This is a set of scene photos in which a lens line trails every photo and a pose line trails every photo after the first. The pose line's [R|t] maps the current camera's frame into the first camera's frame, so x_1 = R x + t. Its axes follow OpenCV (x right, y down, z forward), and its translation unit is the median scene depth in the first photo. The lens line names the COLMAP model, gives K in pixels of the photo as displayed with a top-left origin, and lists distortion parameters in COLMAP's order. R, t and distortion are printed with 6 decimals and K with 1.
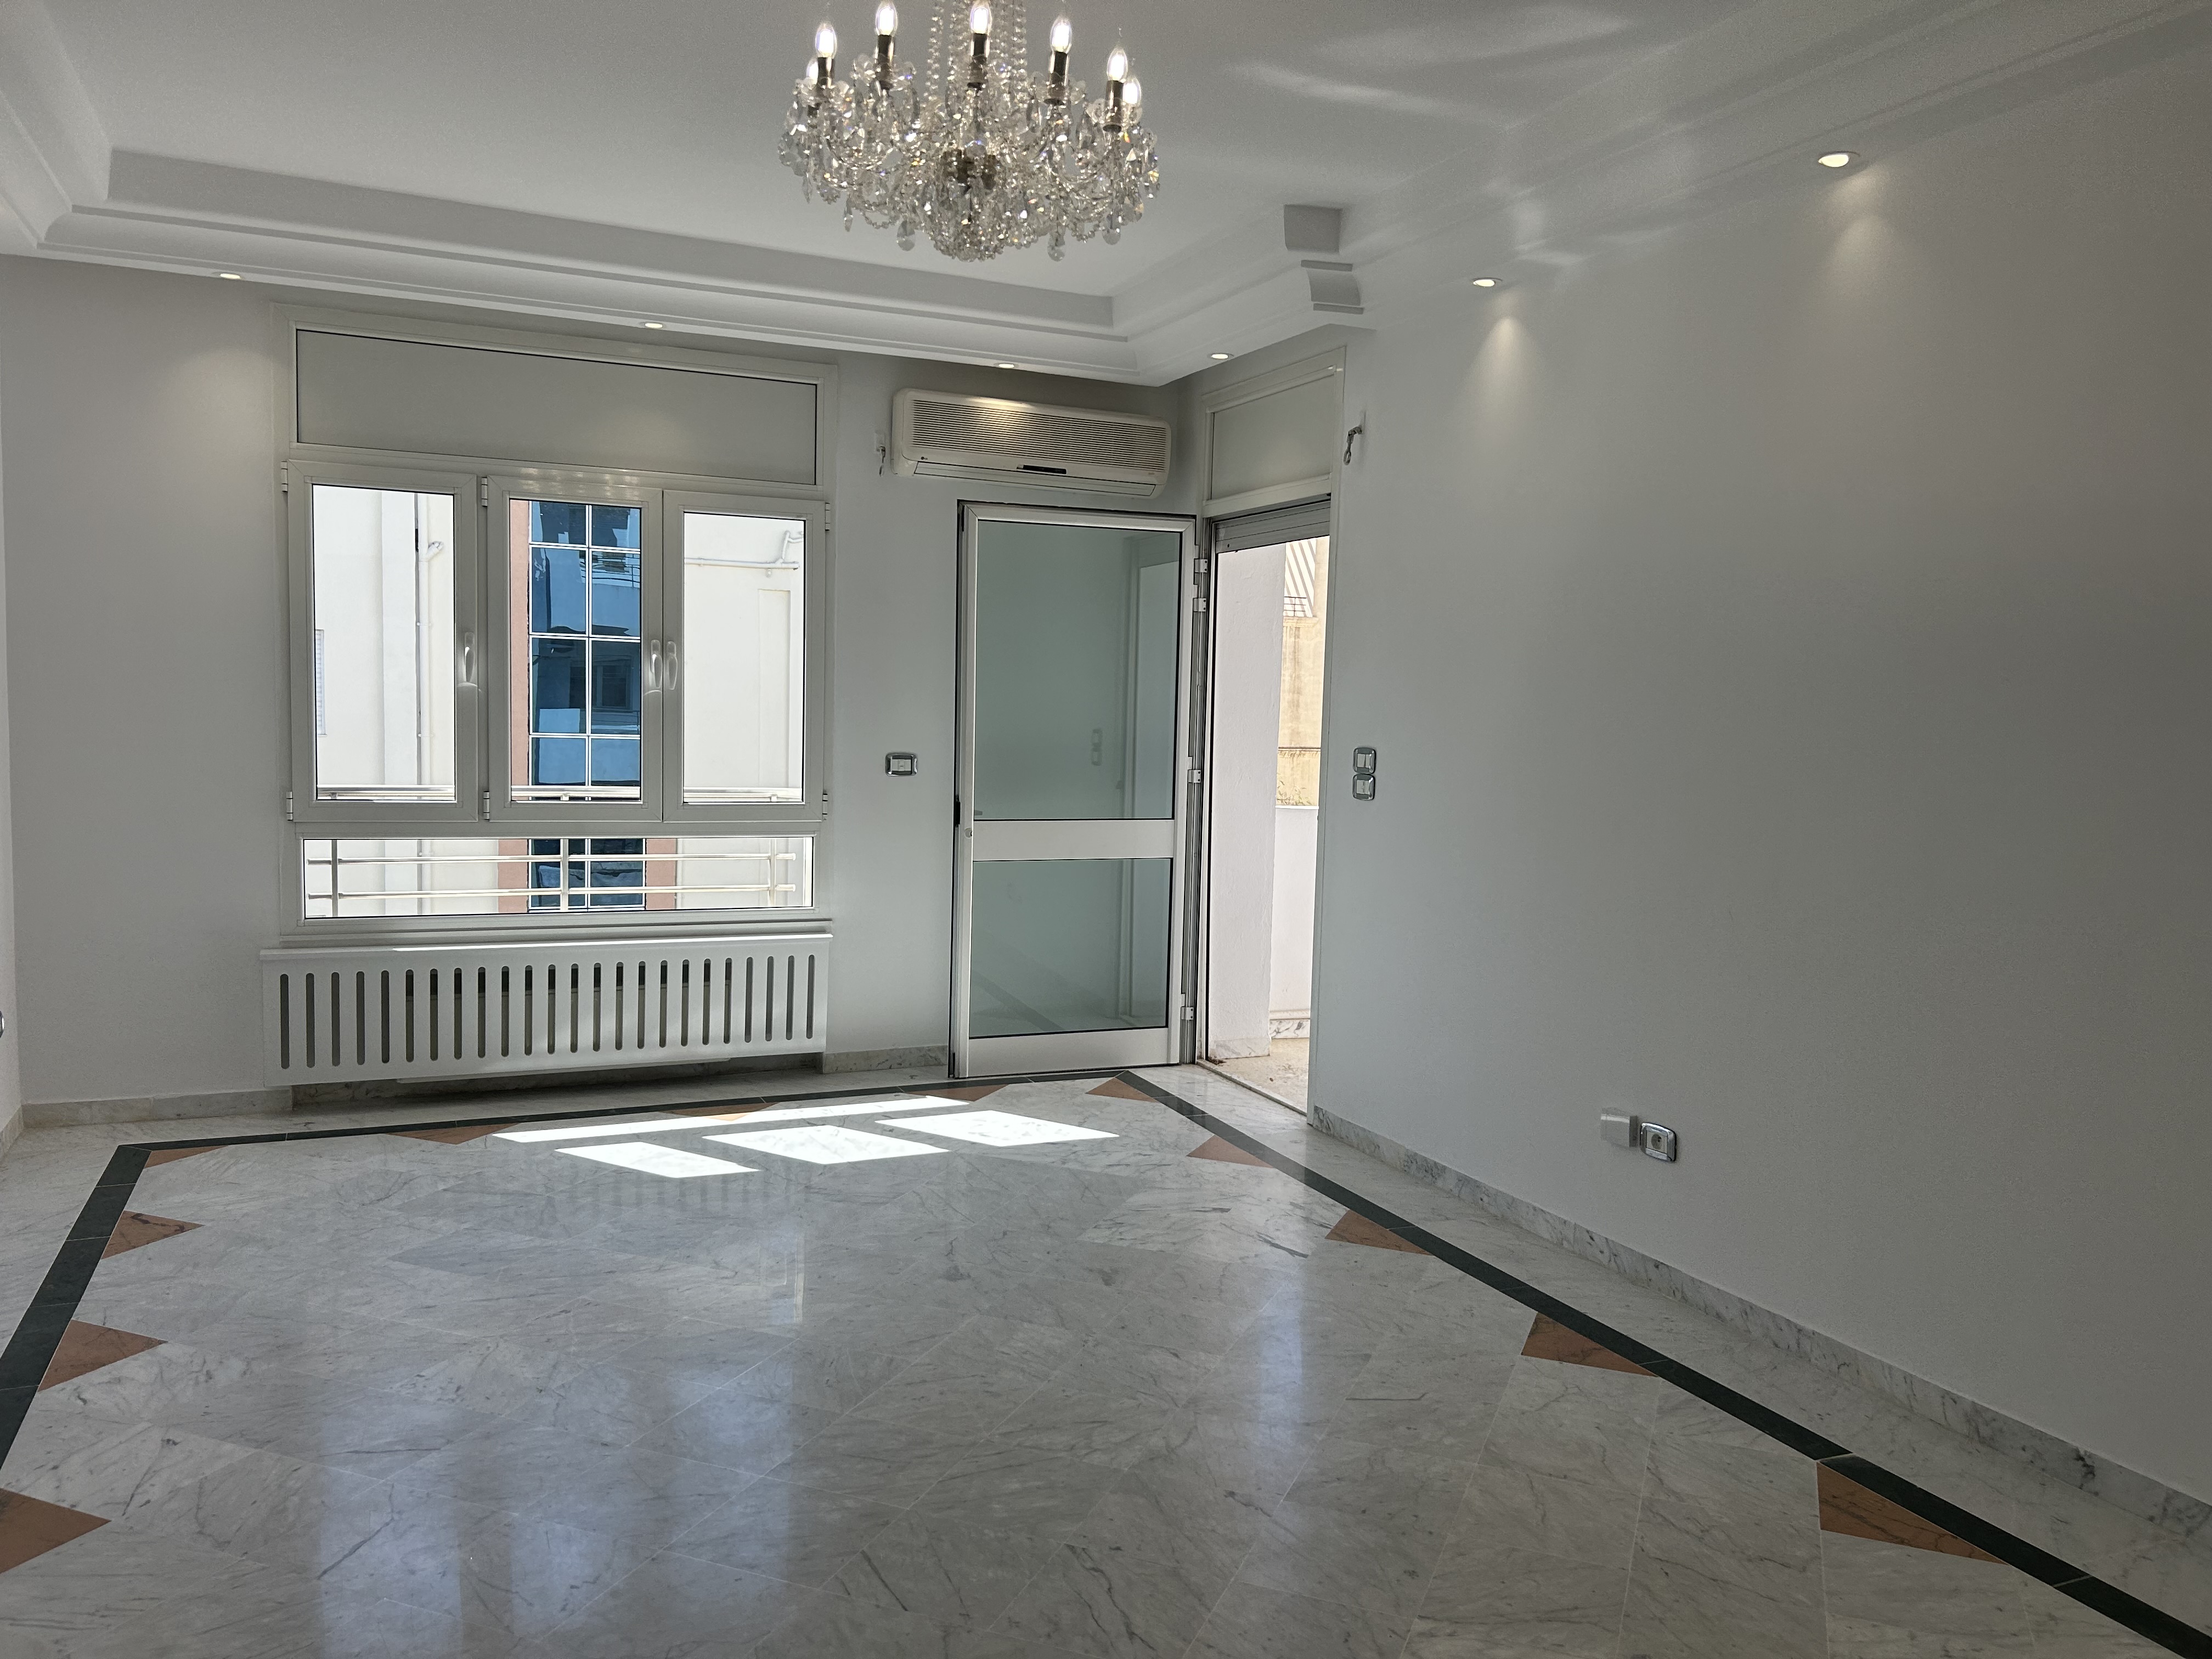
lens RADIAL K [[1651.1, 0, 1110.1], [0, 1651.1, 836.1], [0, 0, 1]] dist [-0.003175, -0.014383]
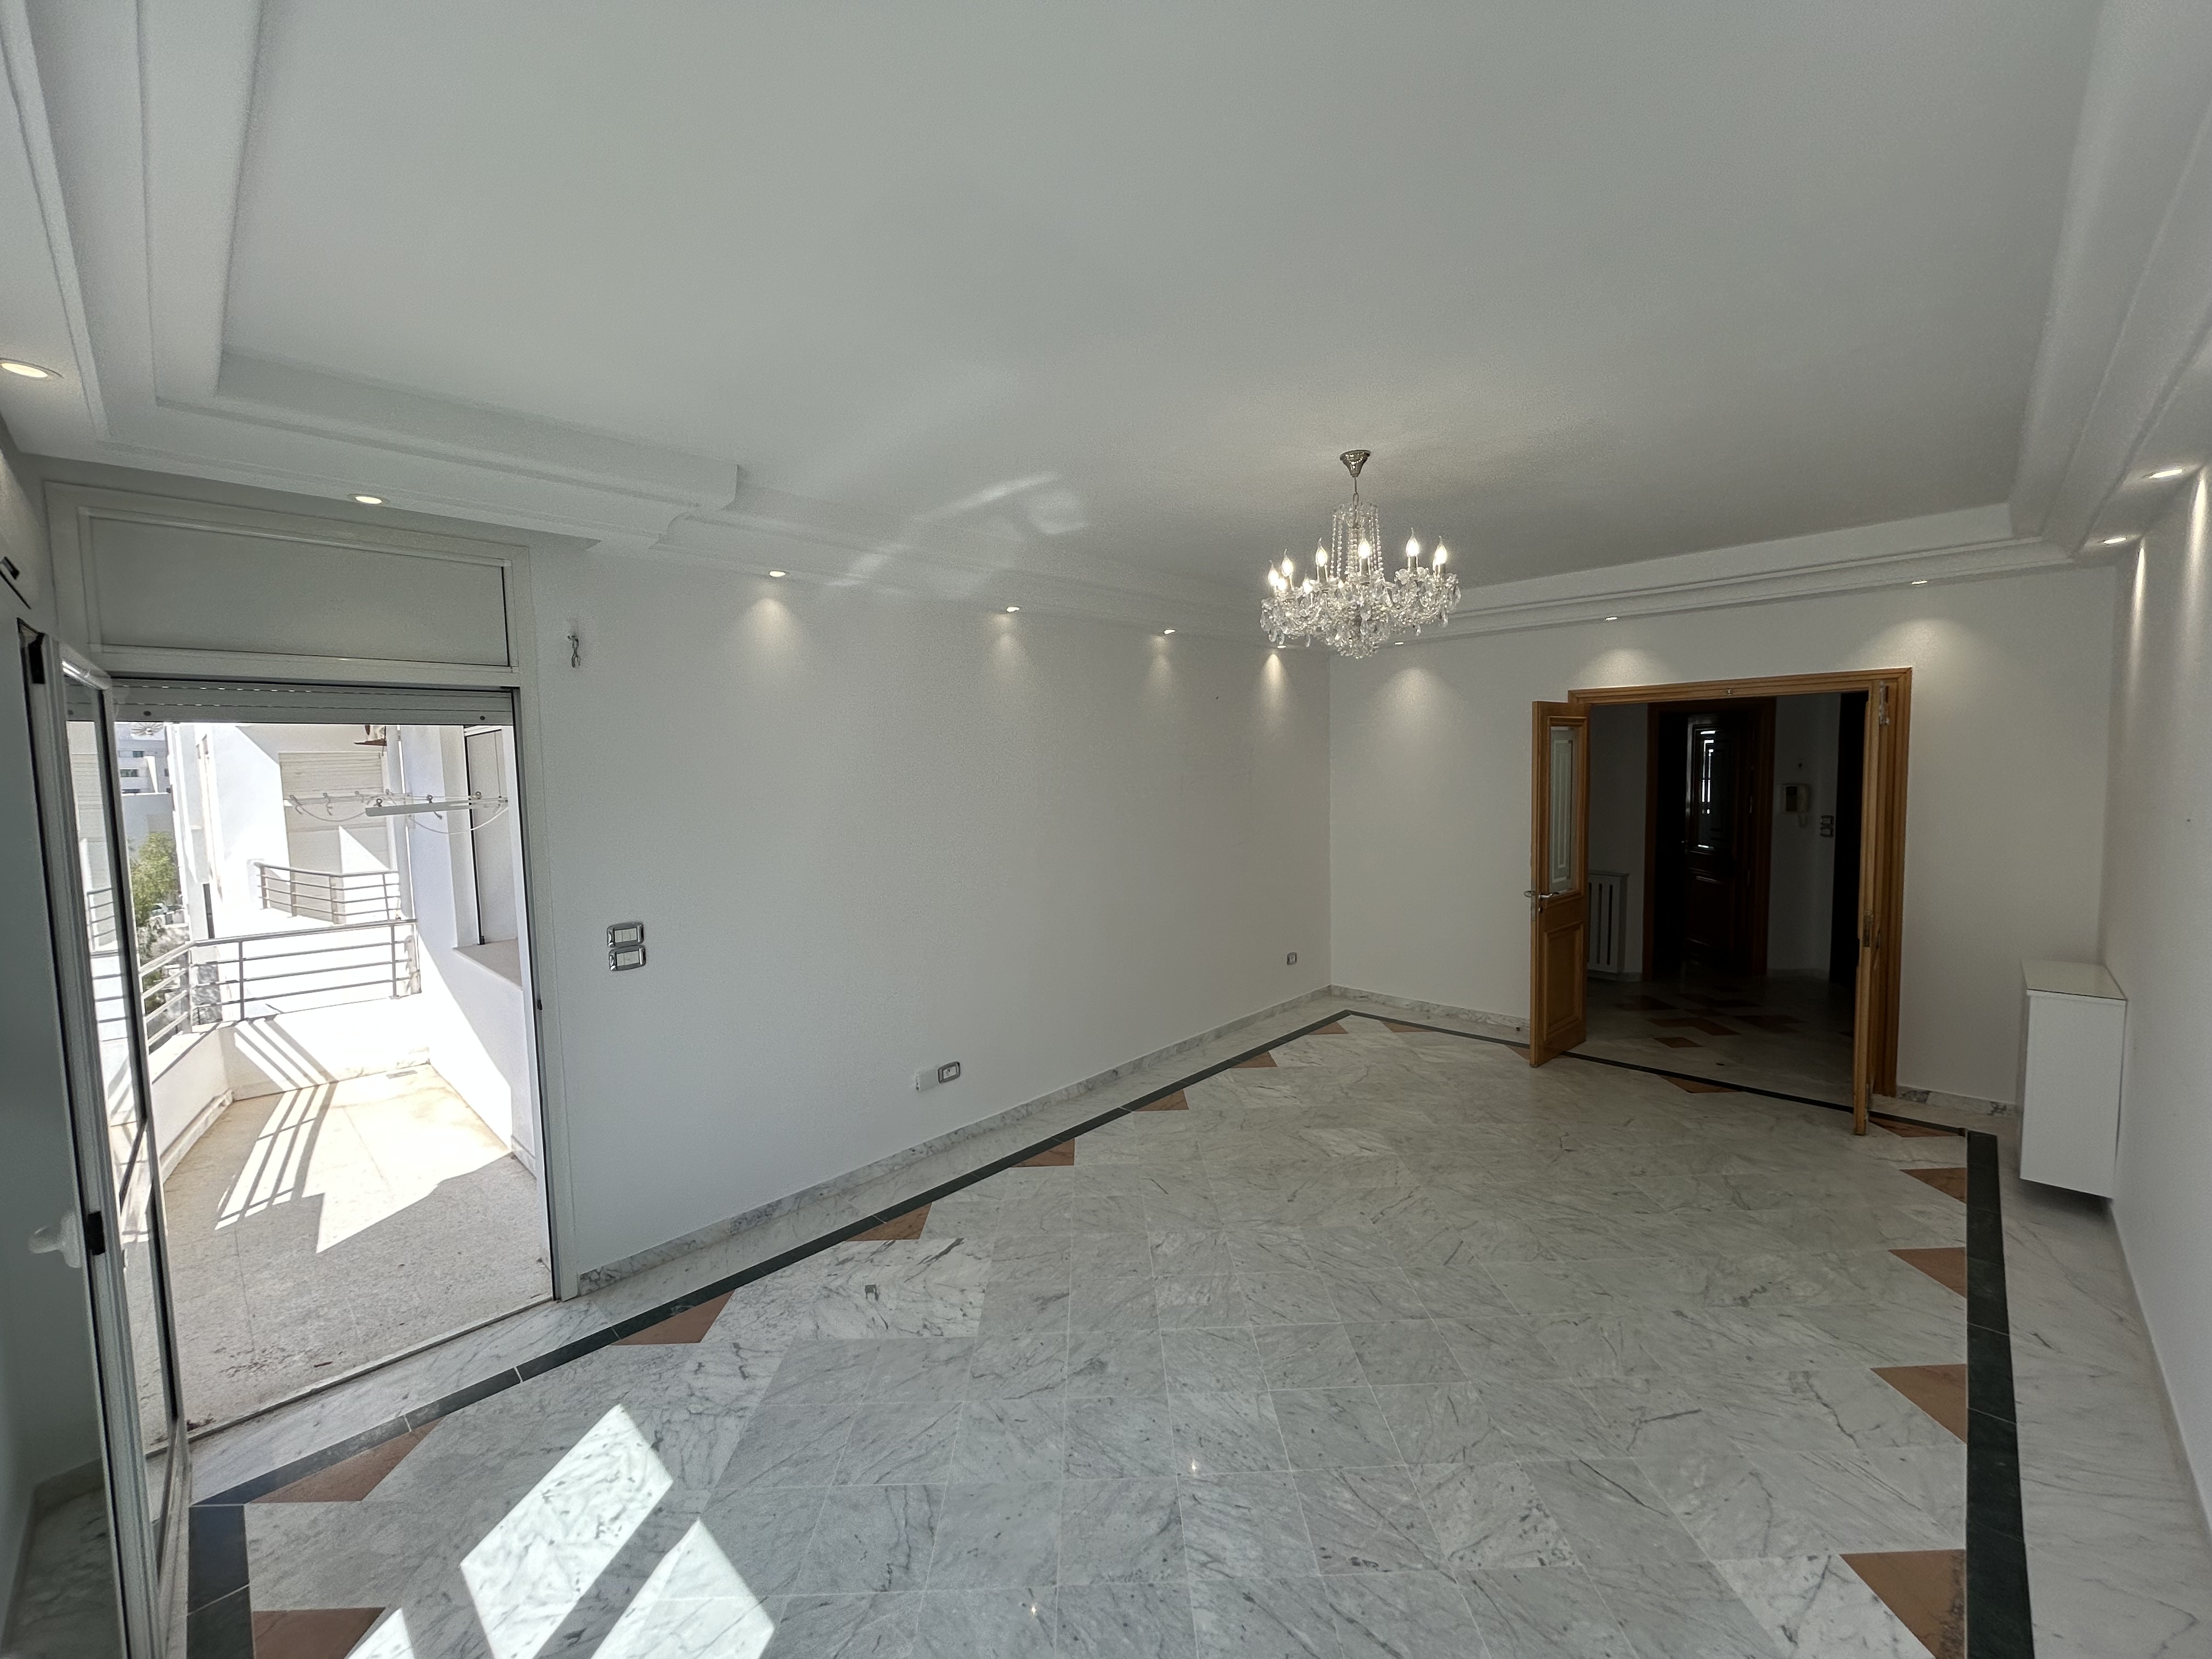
lens RADIAL K [[896.0, 0, 1108.8], [0, 896.0, 819.4], [0, 0, 1]] dist [-0.000939, 0.000205]
pose [[-0.382704, -0.083851, 0.920058, -0.640386], [0.086045, 0.988309, 0.125862, -0.209728], [-0.919855, 0.127334, -0.371015, 1.114459]]
